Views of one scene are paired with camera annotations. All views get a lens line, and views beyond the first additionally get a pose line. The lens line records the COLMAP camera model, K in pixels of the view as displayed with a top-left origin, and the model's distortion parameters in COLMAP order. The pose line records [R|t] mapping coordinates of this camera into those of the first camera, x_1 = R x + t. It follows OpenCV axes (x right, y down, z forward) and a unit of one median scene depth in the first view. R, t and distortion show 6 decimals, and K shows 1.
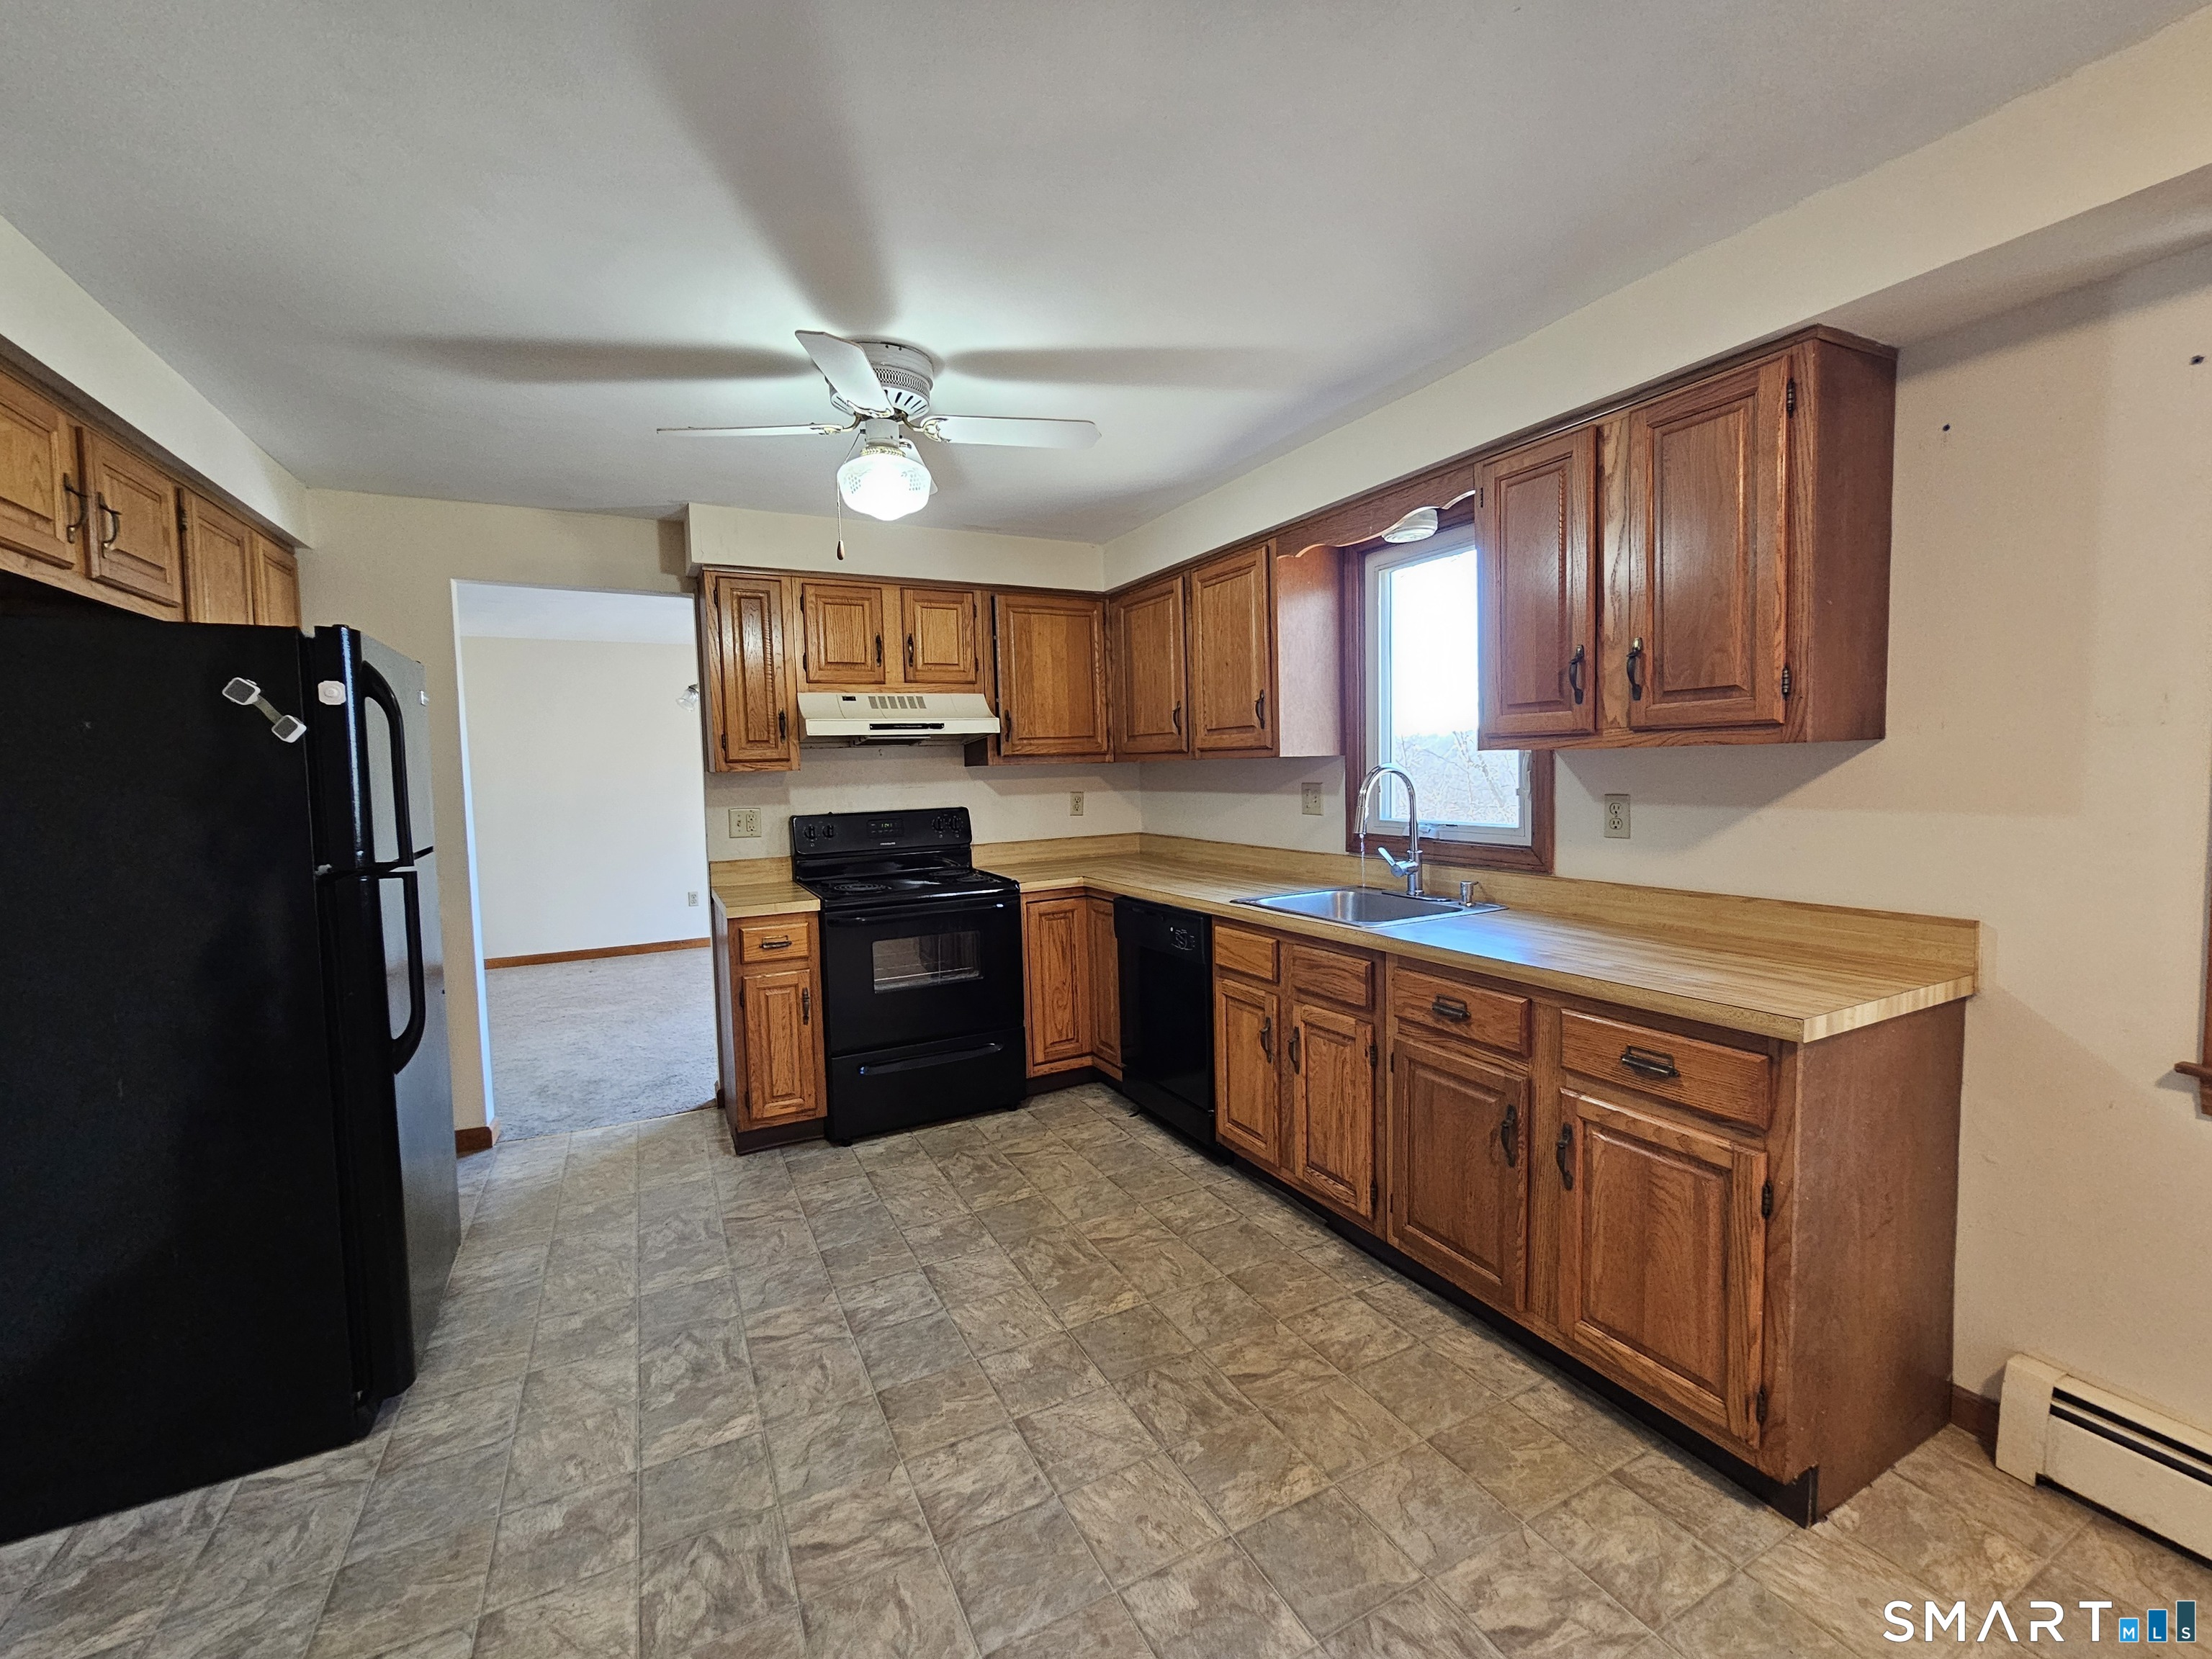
lens RADIAL K [[905.4, 0, 1112.8], [0, 905.4, 821.4], [0, 0, 1]] dist [-0.006103, 0.001847]
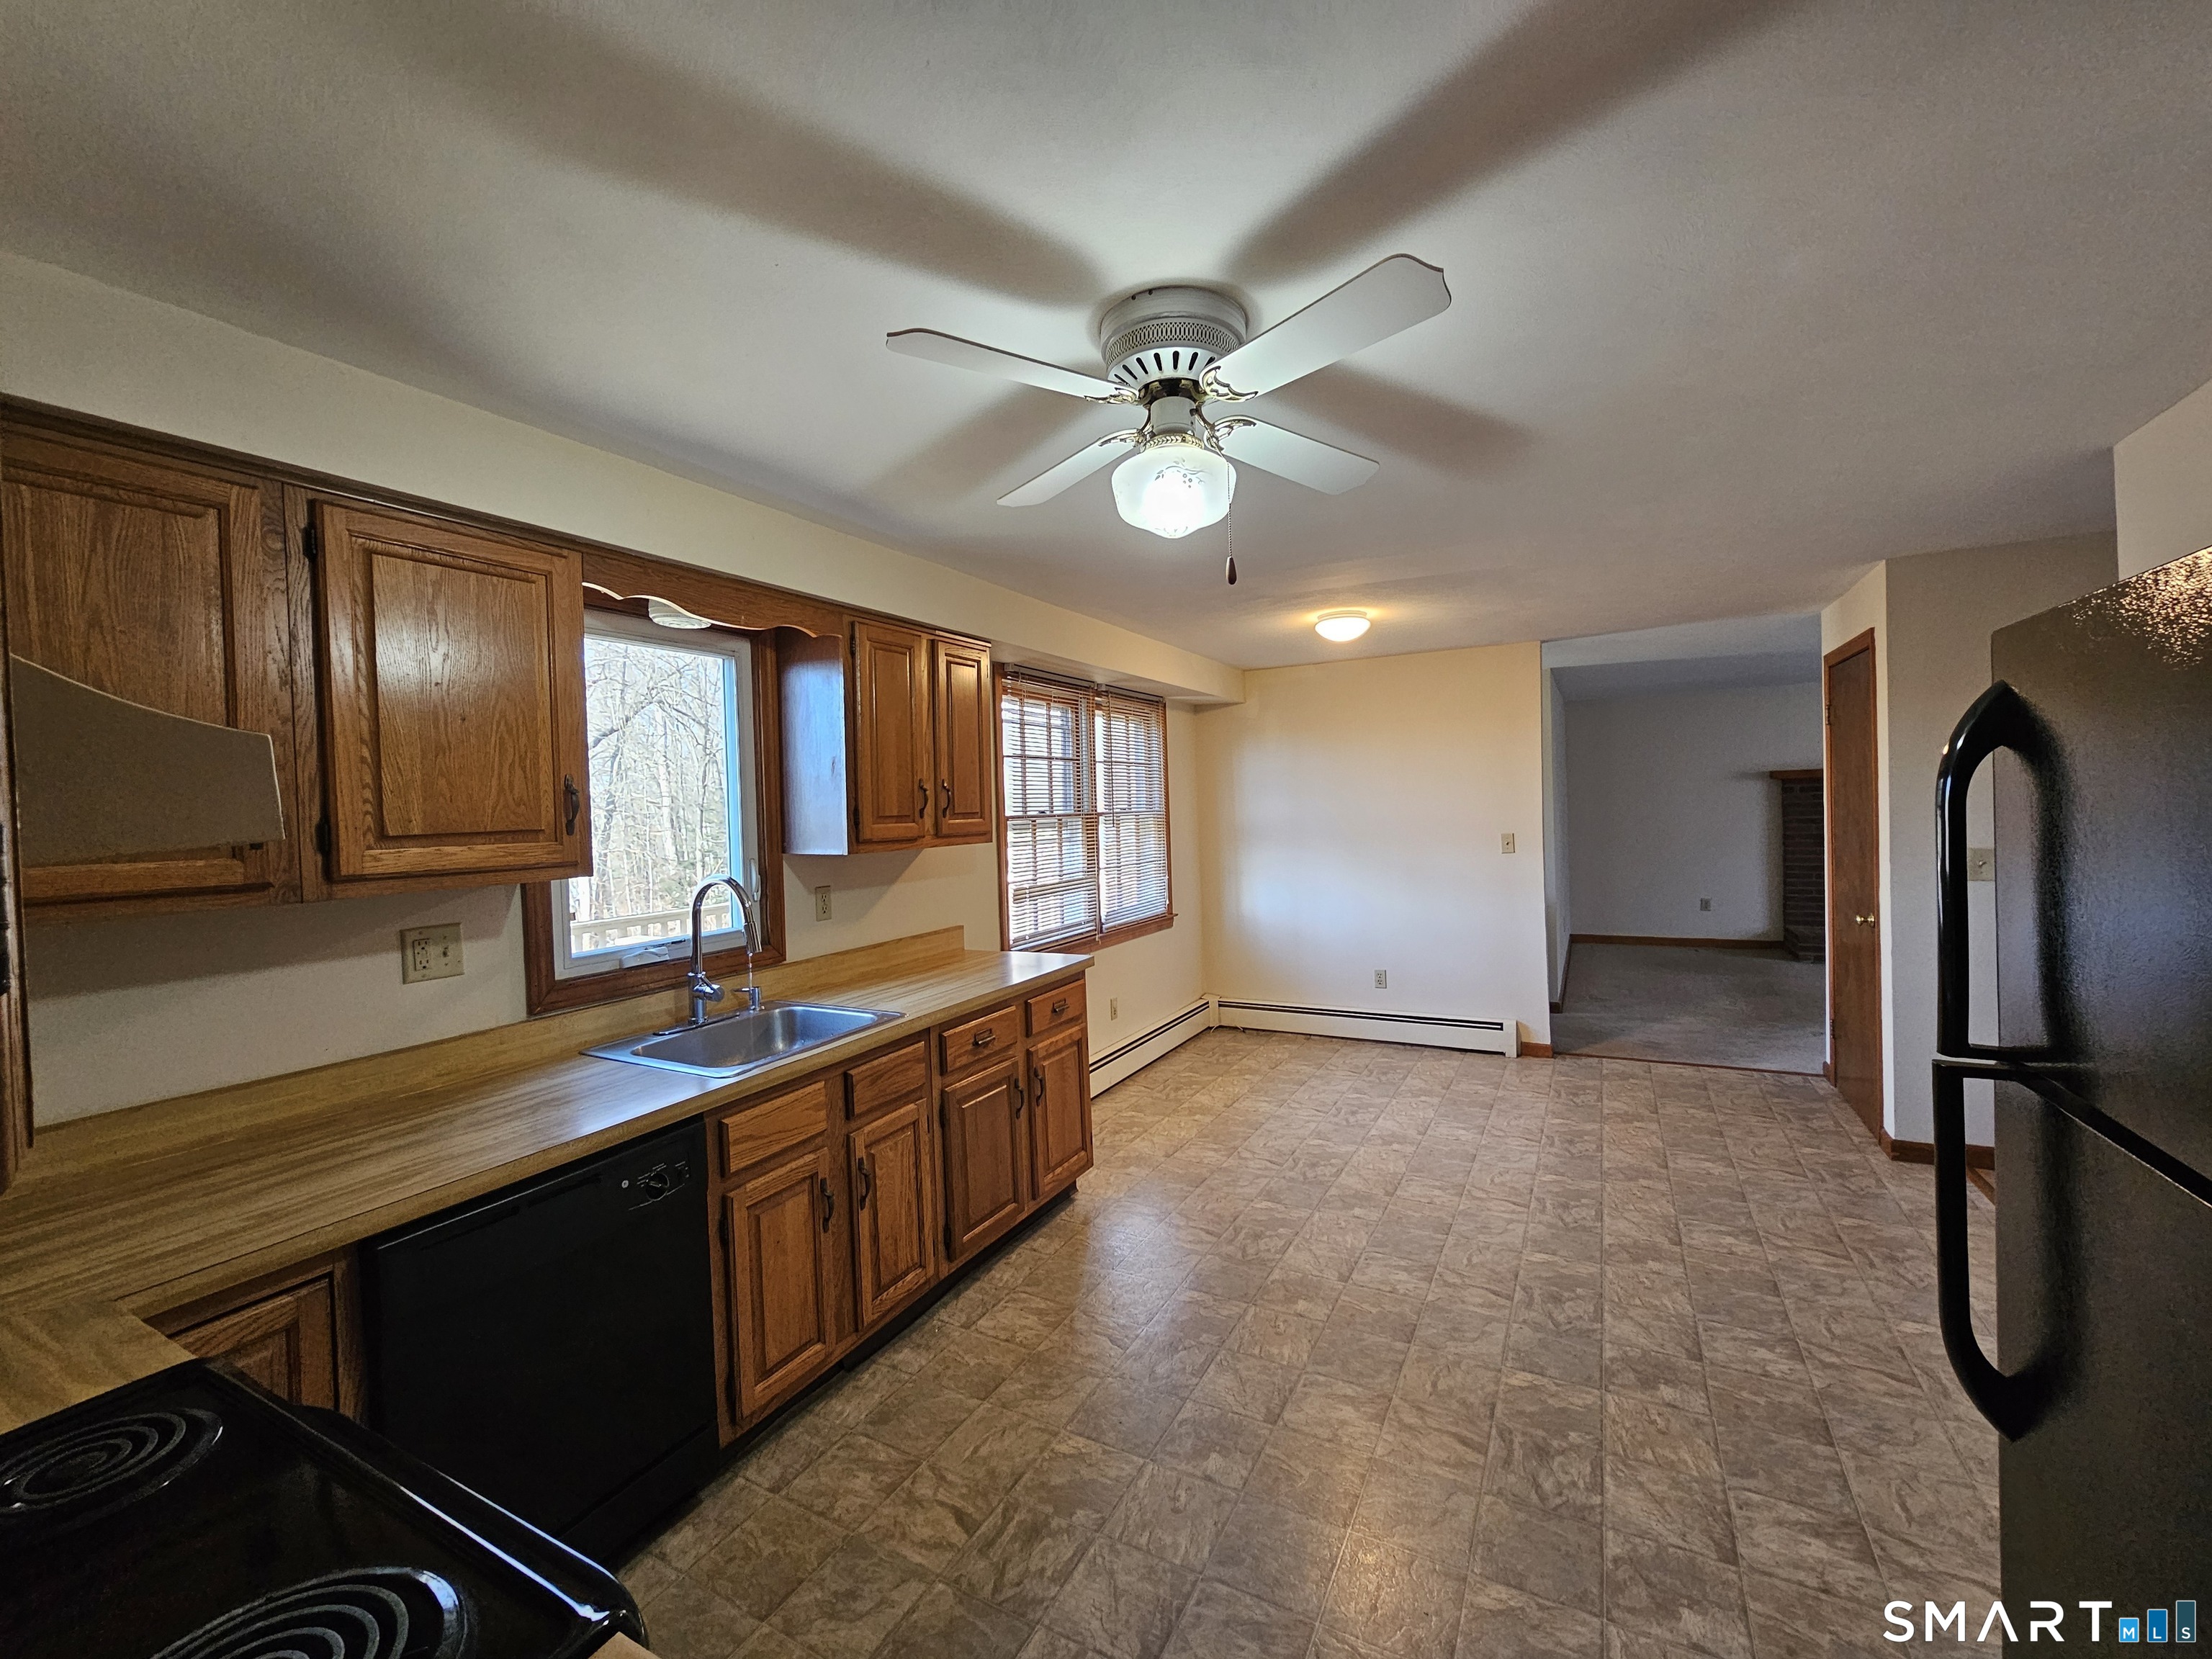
lens RADIAL K [[905.4, 0, 1112.2], [0, 905.4, 824.3], [0, 0, 1]] dist [-0.006103, 0.001847]
pose [[-0.556315, 0.023358, 0.830643, -0.756579], [0.096325, 0.994679, 0.036542, -0.125709], [-0.825370, 0.100341, -0.555605, 1.354816]]
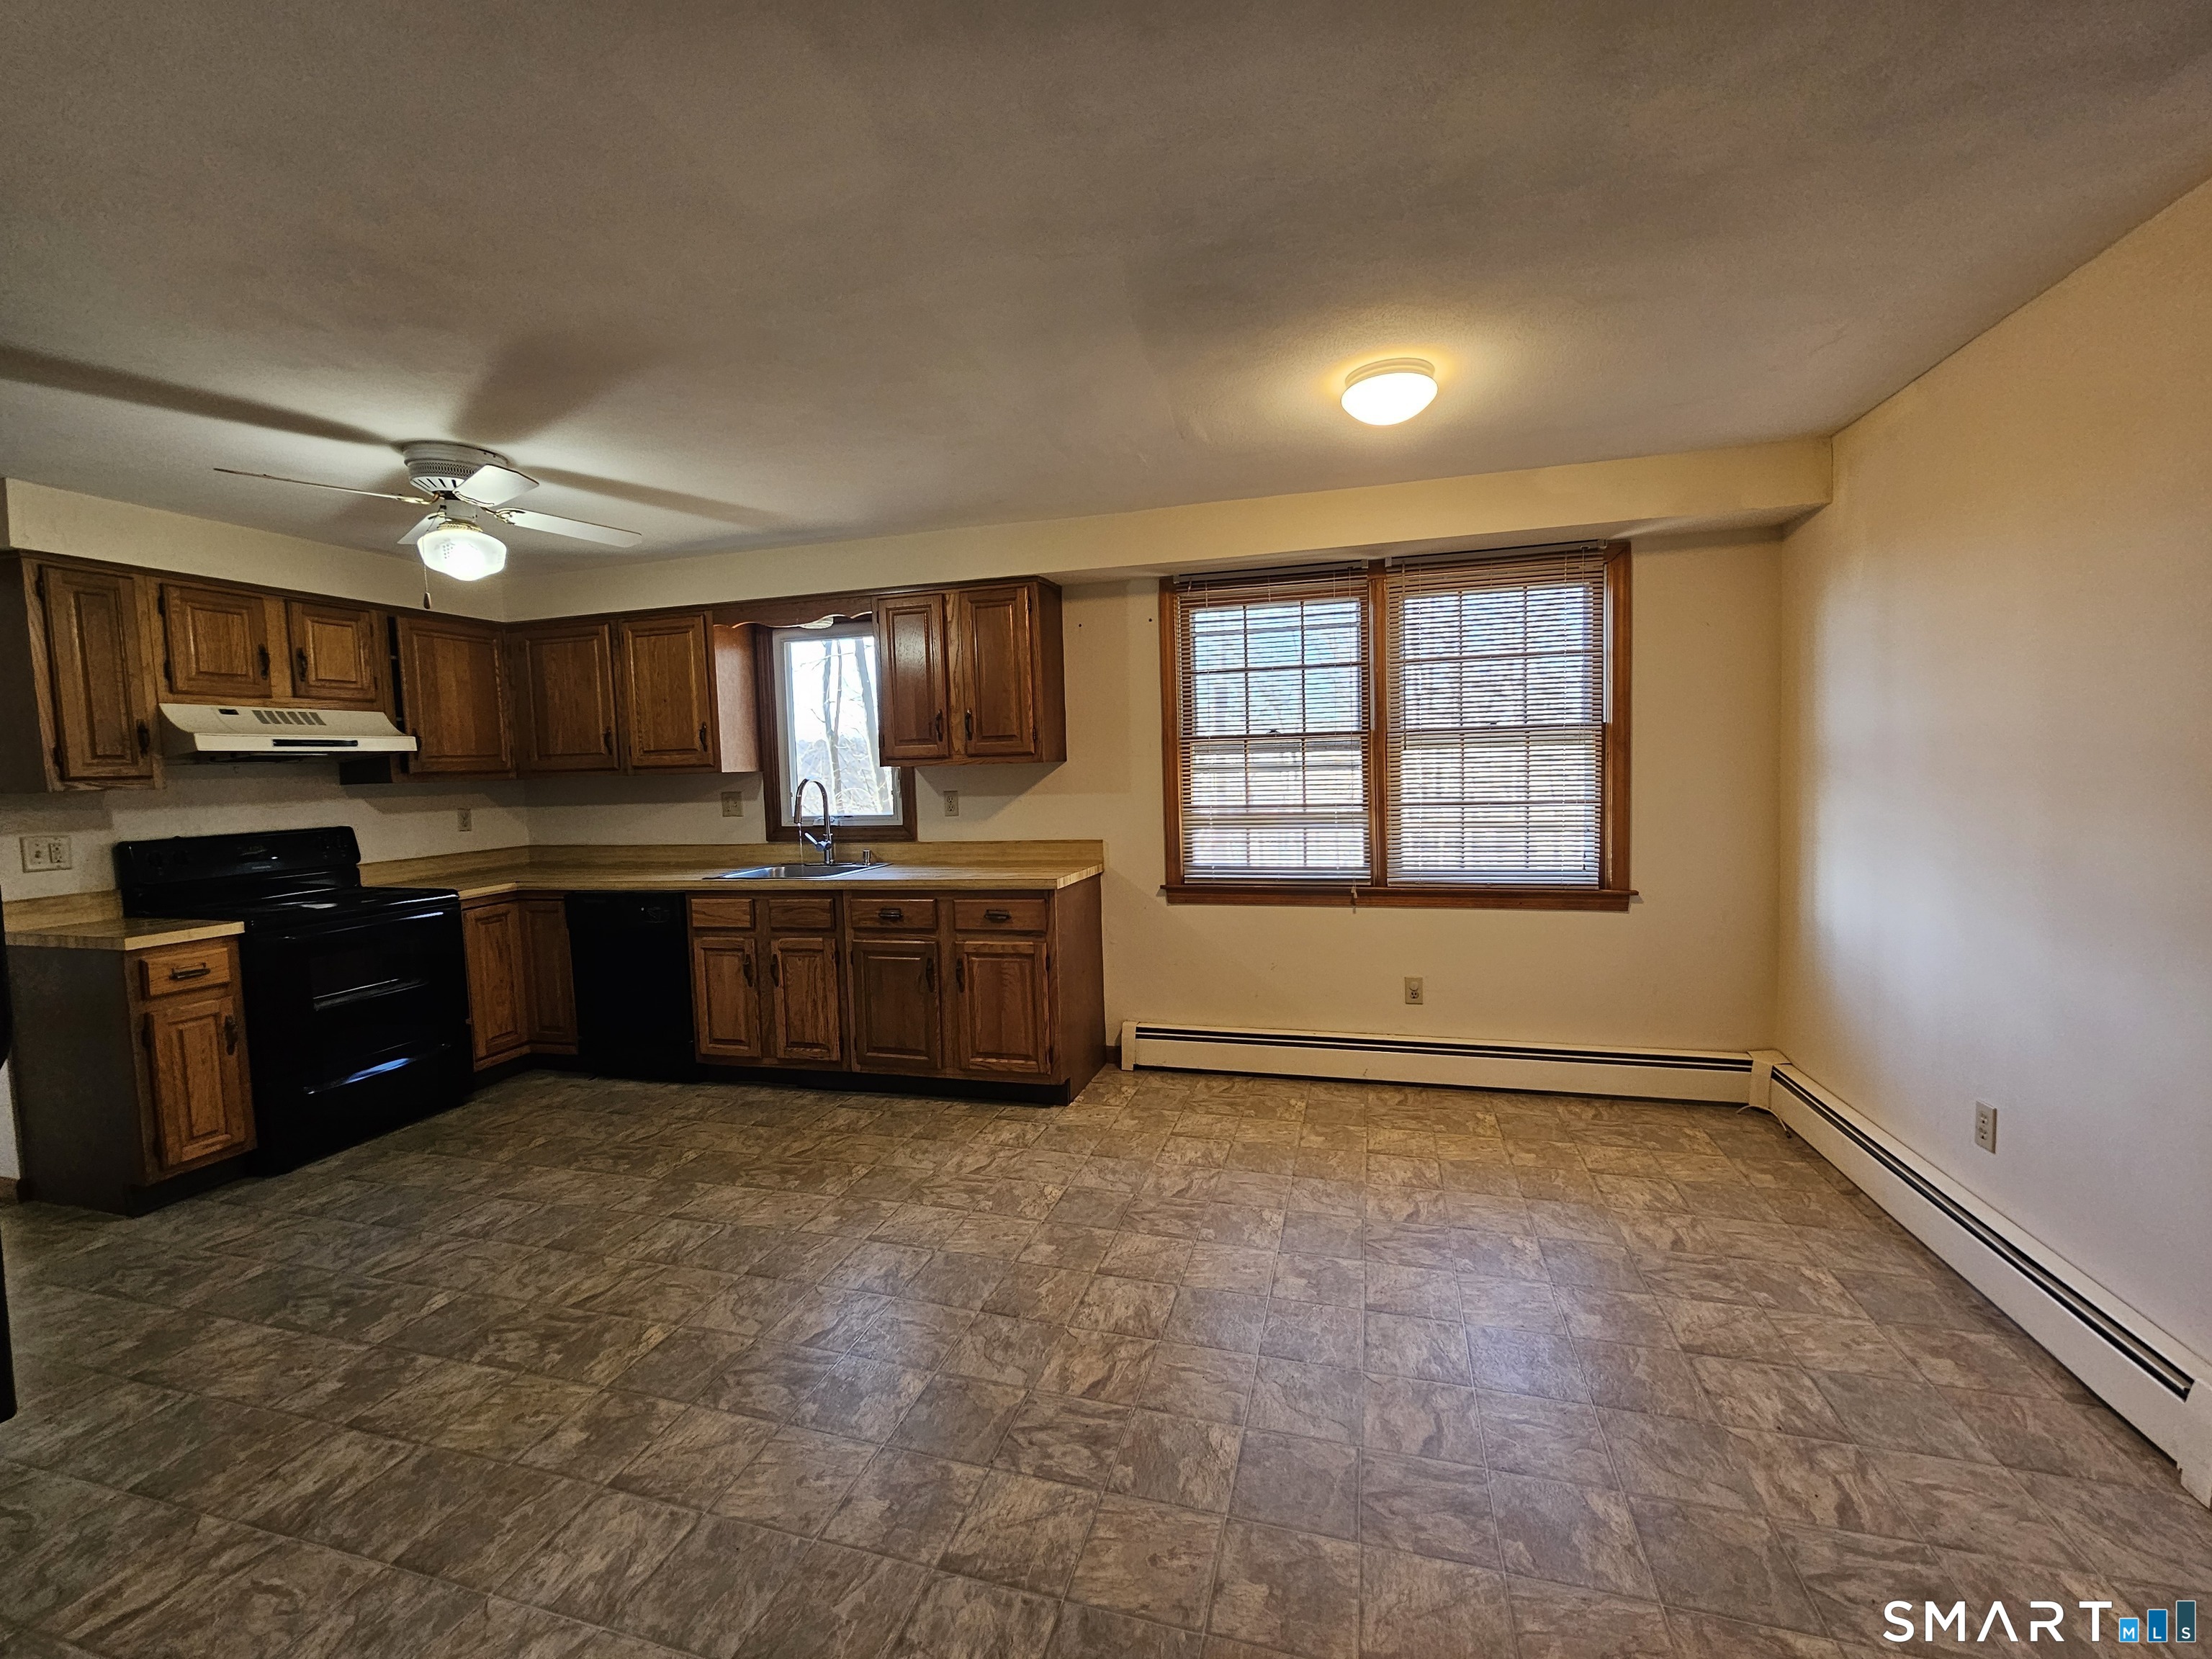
lens RADIAL K [[905.4, 0, 1110.9], [0, 905.4, 822.1], [0, 0, 1]] dist [-0.006103, 0.001847]
pose [[0.688859, -0.041541, 0.723704, -0.510531], [0.058012, 0.998314, 0.002086, 0.043575], [-0.722571, 0.040546, 0.690107, -0.449679]]
